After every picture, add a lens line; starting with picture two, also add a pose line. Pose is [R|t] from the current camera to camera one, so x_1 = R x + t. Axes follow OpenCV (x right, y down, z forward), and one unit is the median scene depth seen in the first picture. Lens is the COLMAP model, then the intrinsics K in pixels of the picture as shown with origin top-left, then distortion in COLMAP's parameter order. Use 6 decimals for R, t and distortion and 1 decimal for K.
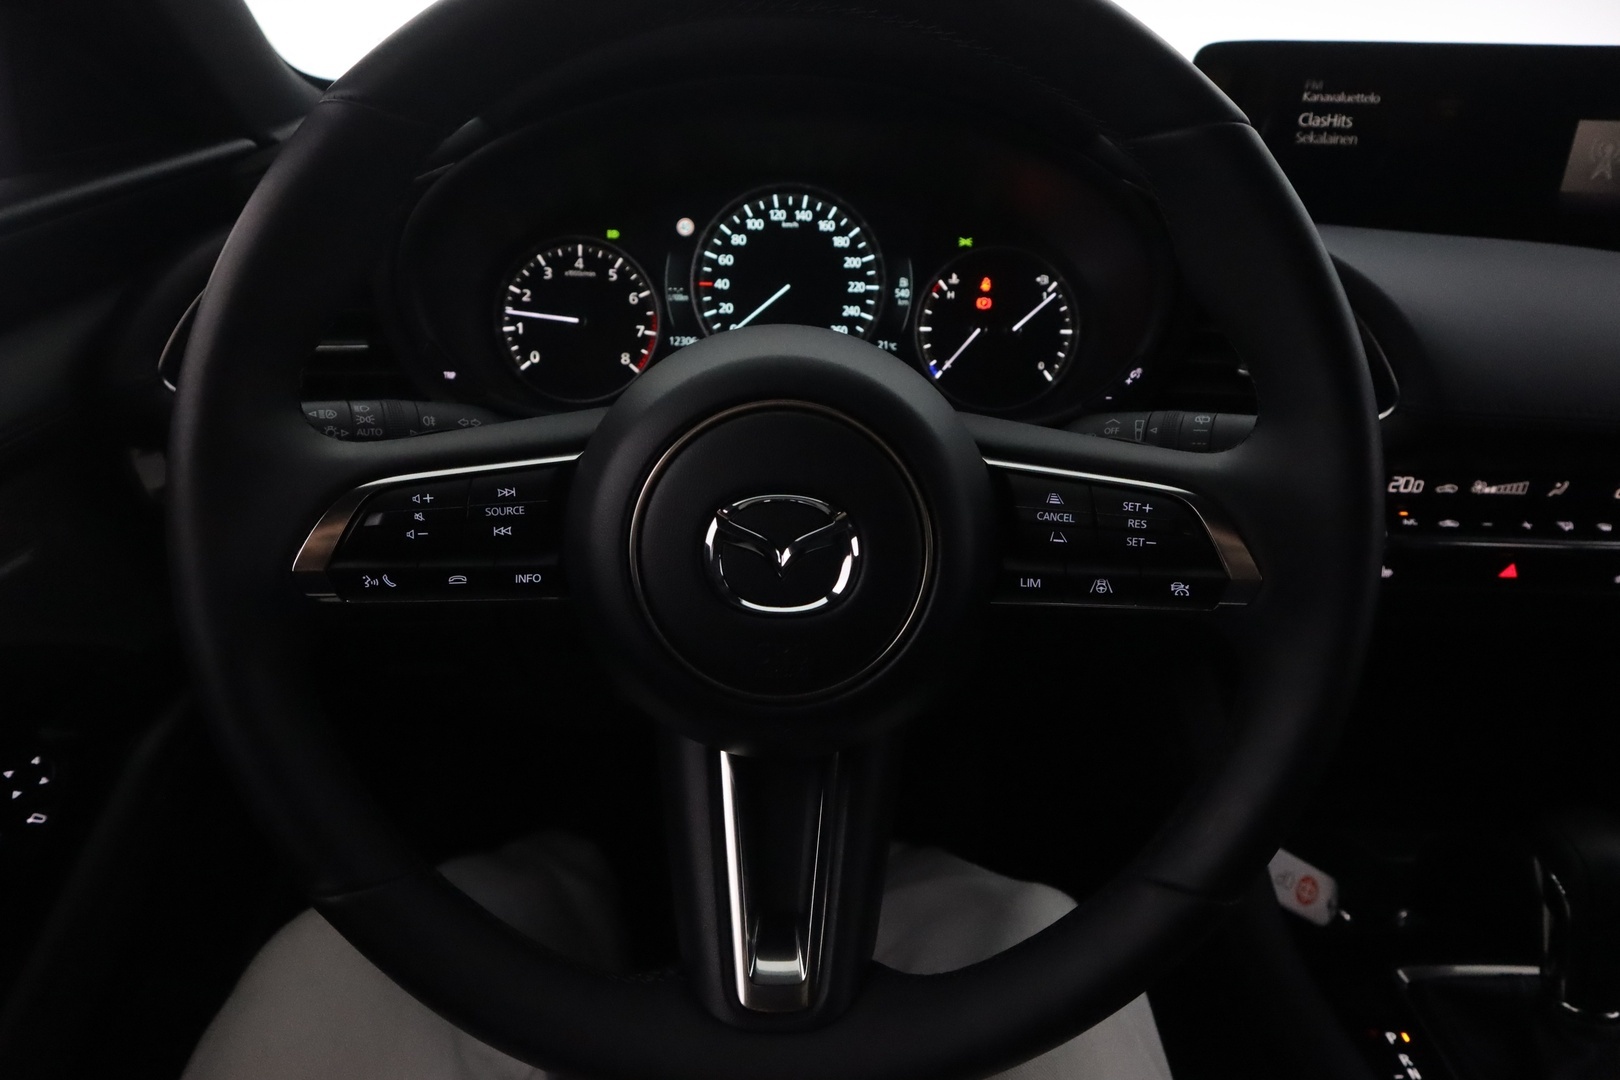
lens RADIAL K [[1112.9, 0, 810.0], [0, 1112.9, 540.0], [0, 0, 1]] dist [-0.001923, -0.000799]
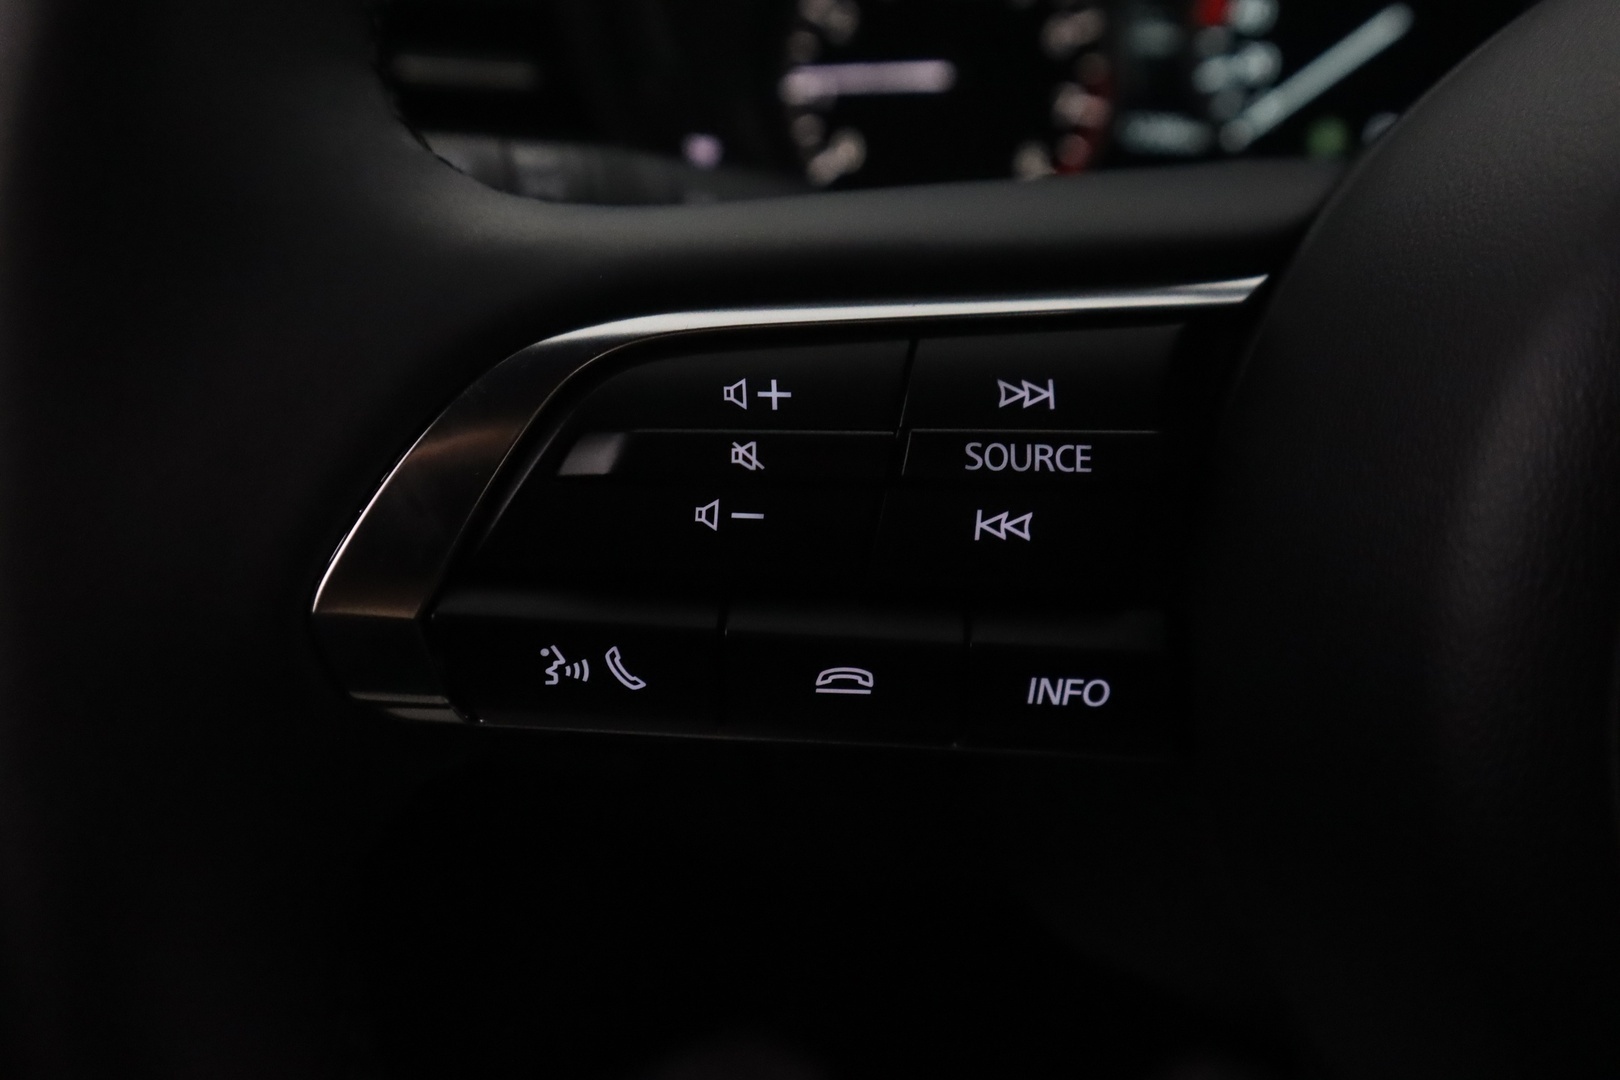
lens RADIAL K [[1553.8, 0, 810.0], [0, 1553.8, 540.0], [0, 0, 1]] dist [0.005139, 0.000933]
pose [[0.985171, 0.078582, -0.152519, -0.146147], [-0.077051, 0.996900, 0.015934, -0.003792], [0.153298, -0.003946, 0.988172, 0.326695]]
